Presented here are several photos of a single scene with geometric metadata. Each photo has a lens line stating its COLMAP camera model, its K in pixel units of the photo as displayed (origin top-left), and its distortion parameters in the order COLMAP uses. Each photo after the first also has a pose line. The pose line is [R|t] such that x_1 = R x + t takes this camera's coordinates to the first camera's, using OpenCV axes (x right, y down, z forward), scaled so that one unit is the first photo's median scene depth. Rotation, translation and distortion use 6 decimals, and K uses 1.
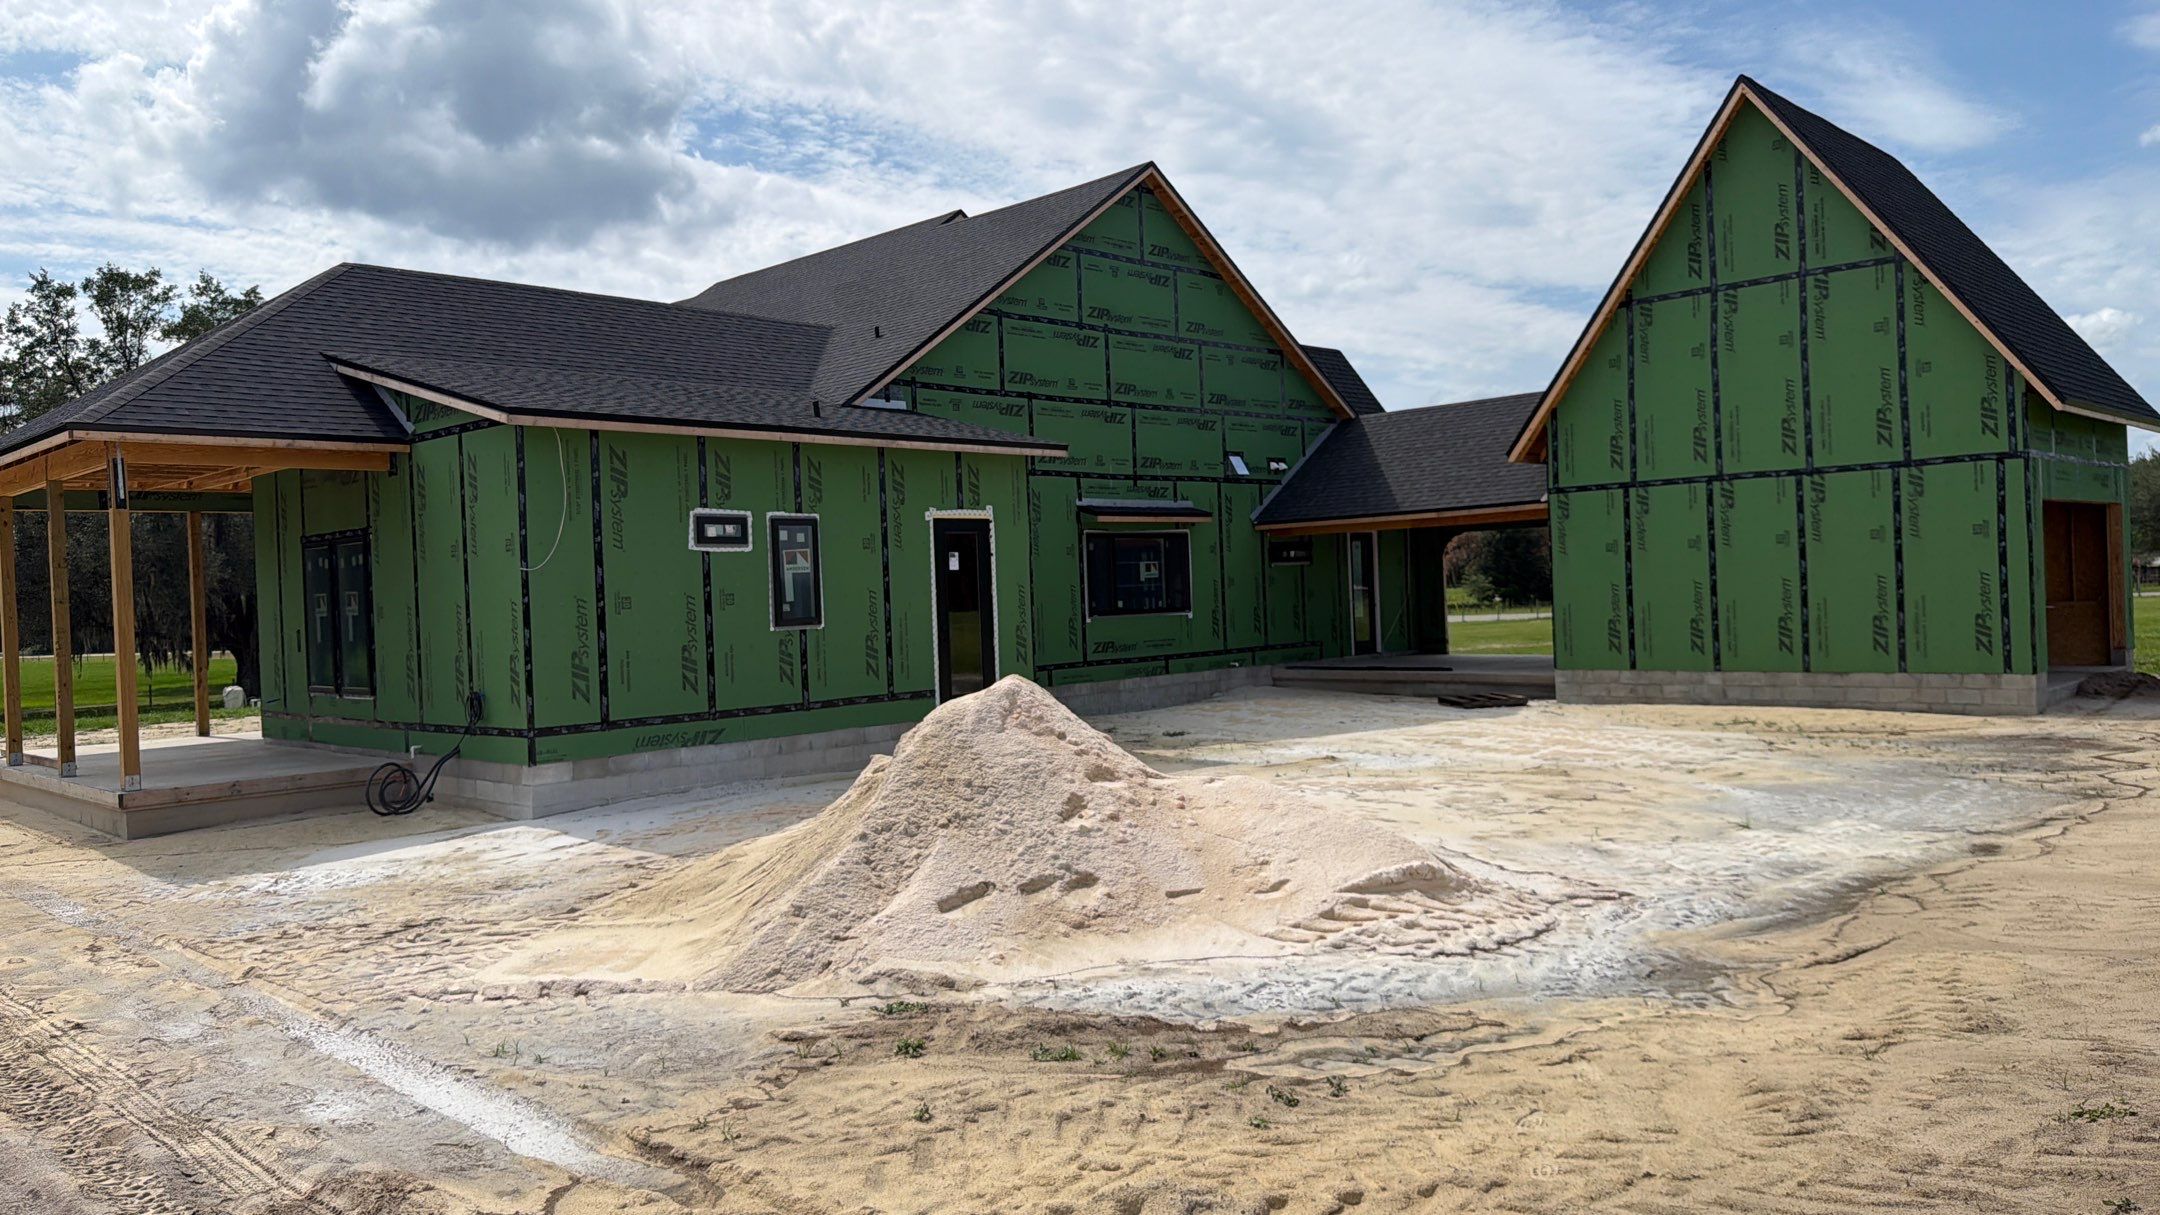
lens RADIAL K [[1572.3, 0, 1076.1], [0, 1572.3, 600.9], [0, 0, 1]] dist [0.058863, -0.093545]
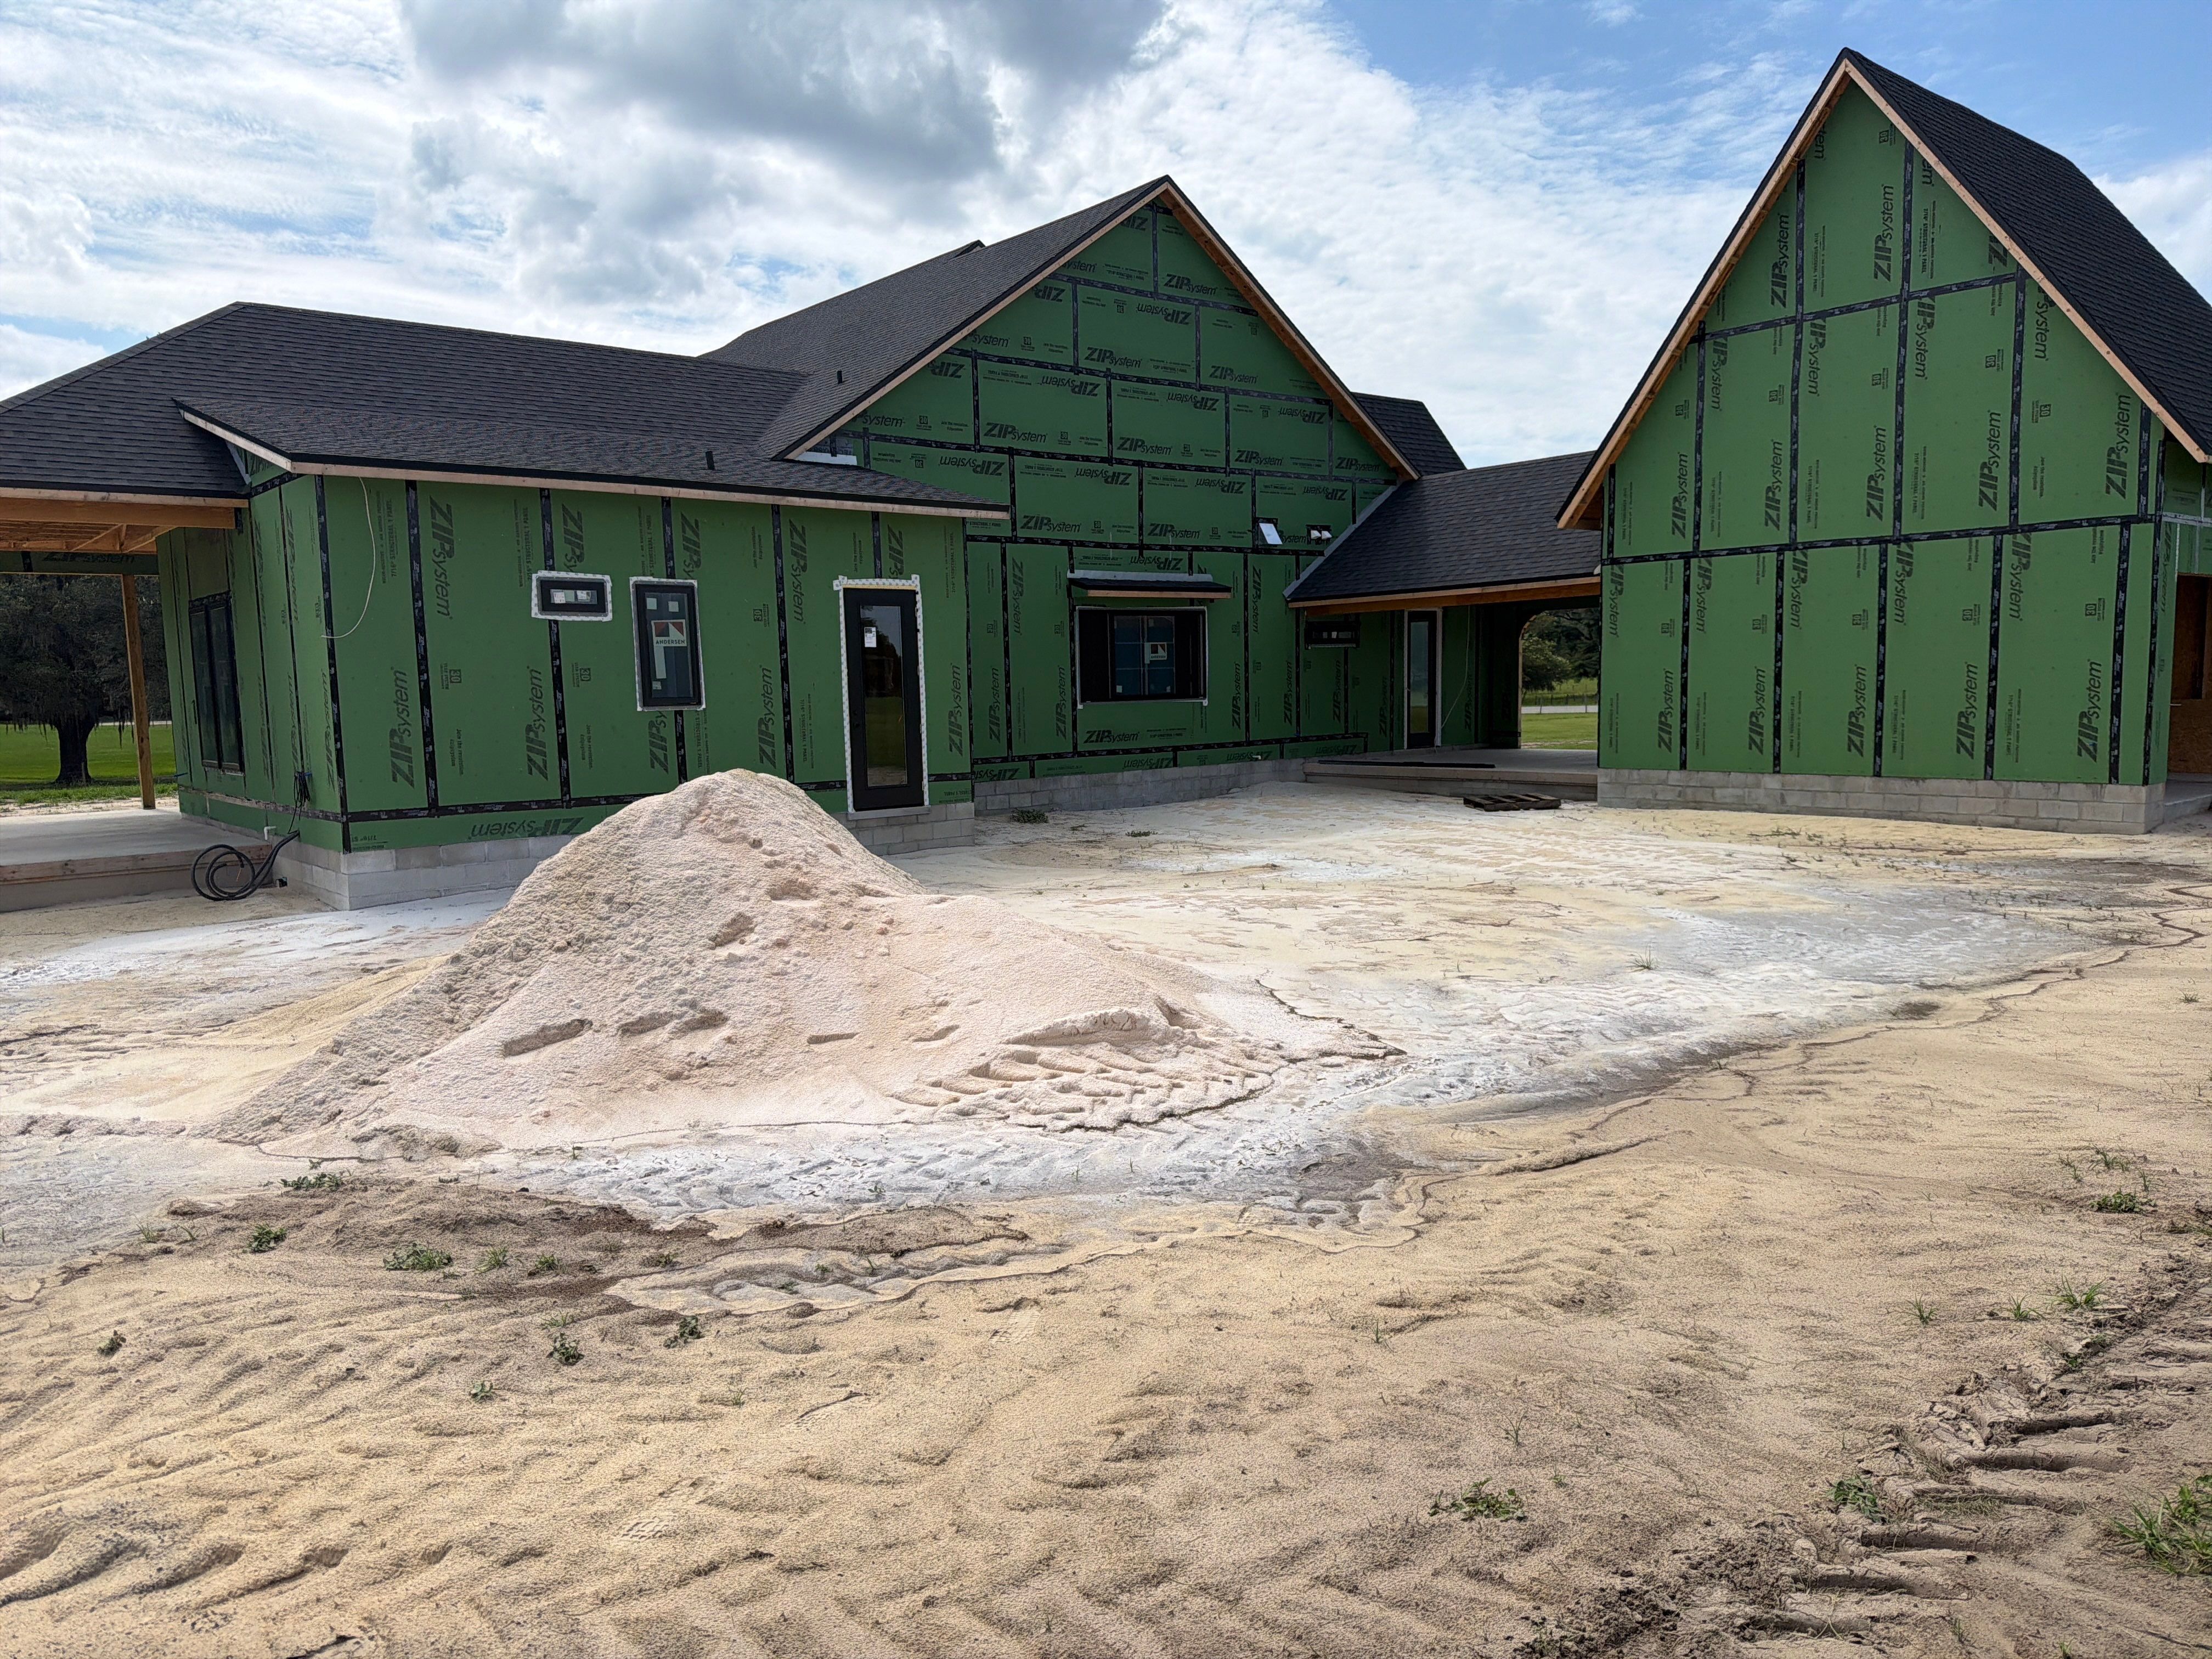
lens RADIAL K [[1590.8, 0, 1084.0], [0, 1590.8, 880.8], [0, 0, 1]] dist [0.059391, -0.091398]
pose [[0.993918, 0.027321, -0.106678, 0.157570], [-0.014030, 0.992256, 0.123412, -0.000923], [0.109223, -0.121165, 0.986605, 0.107981]]
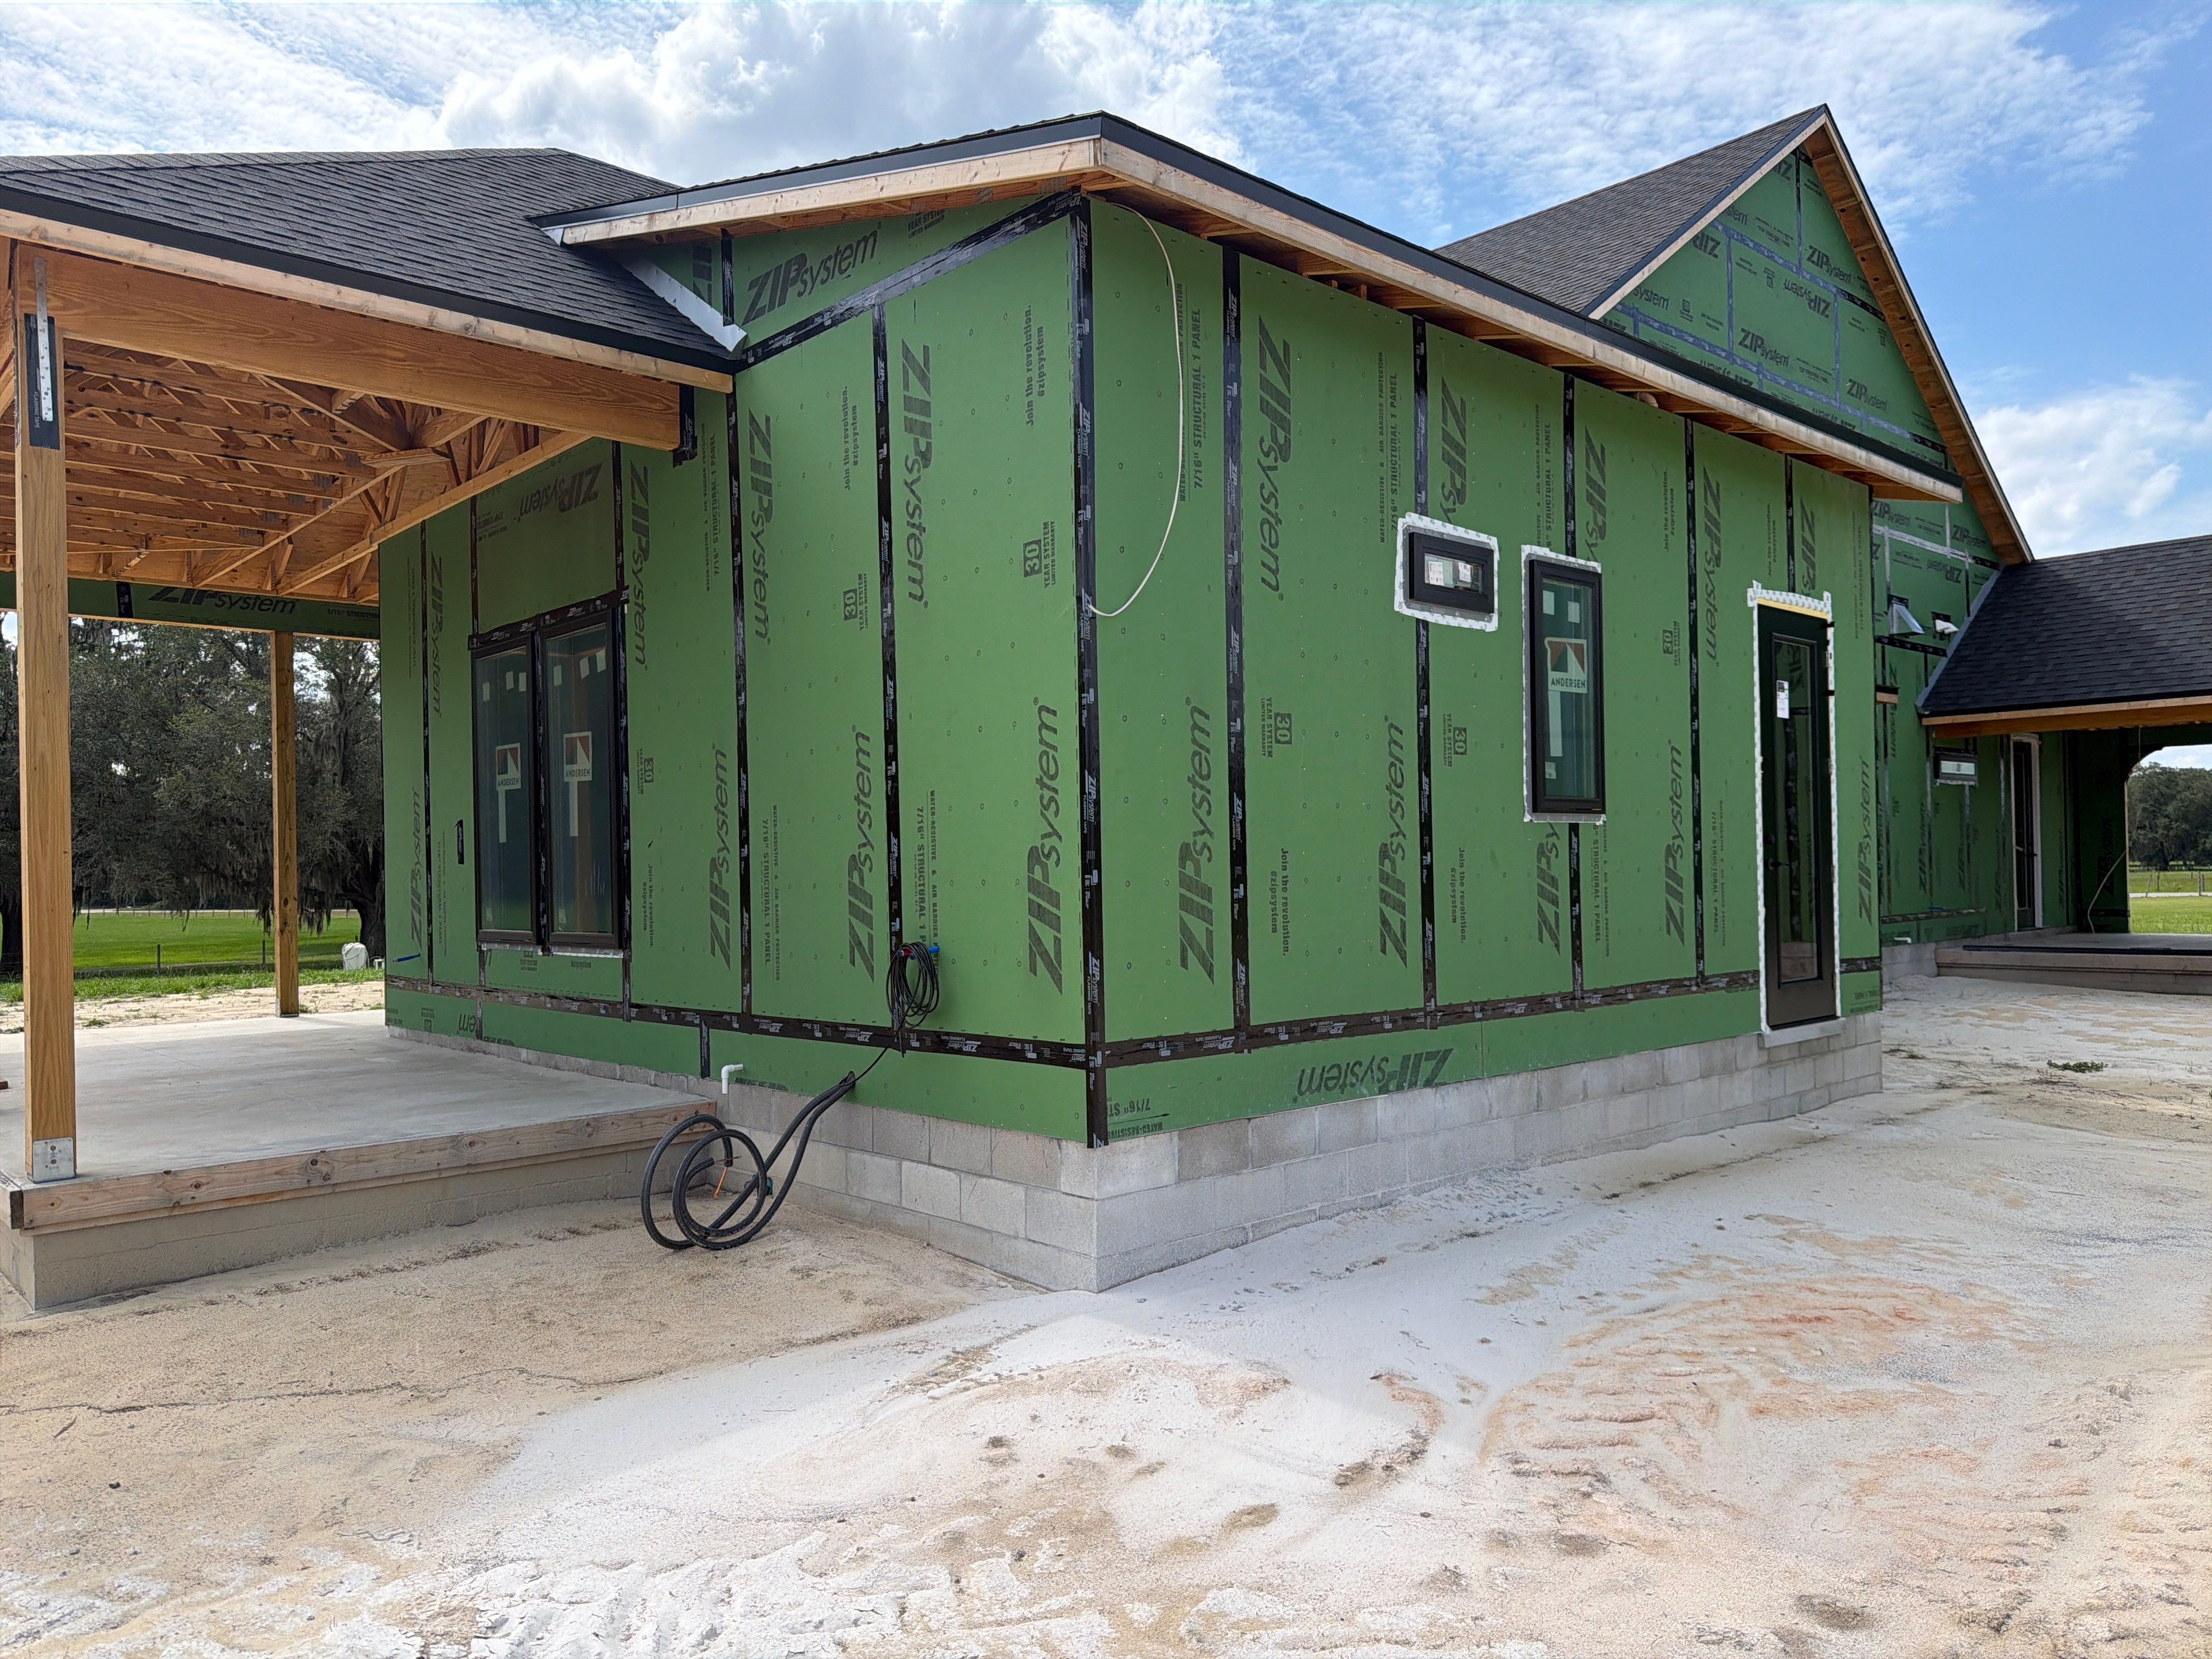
lens RADIAL K [[1590.8, 0, 1072.1], [0, 1590.8, 869.0], [0, 0, 1]] dist [0.059391, -0.091398]
pose [[0.997284, 0.019625, -0.070985, -0.279788], [-0.020114, 0.999779, -0.006181, 0.036374], [0.070848, 0.007592, 0.997458, 0.543299]]
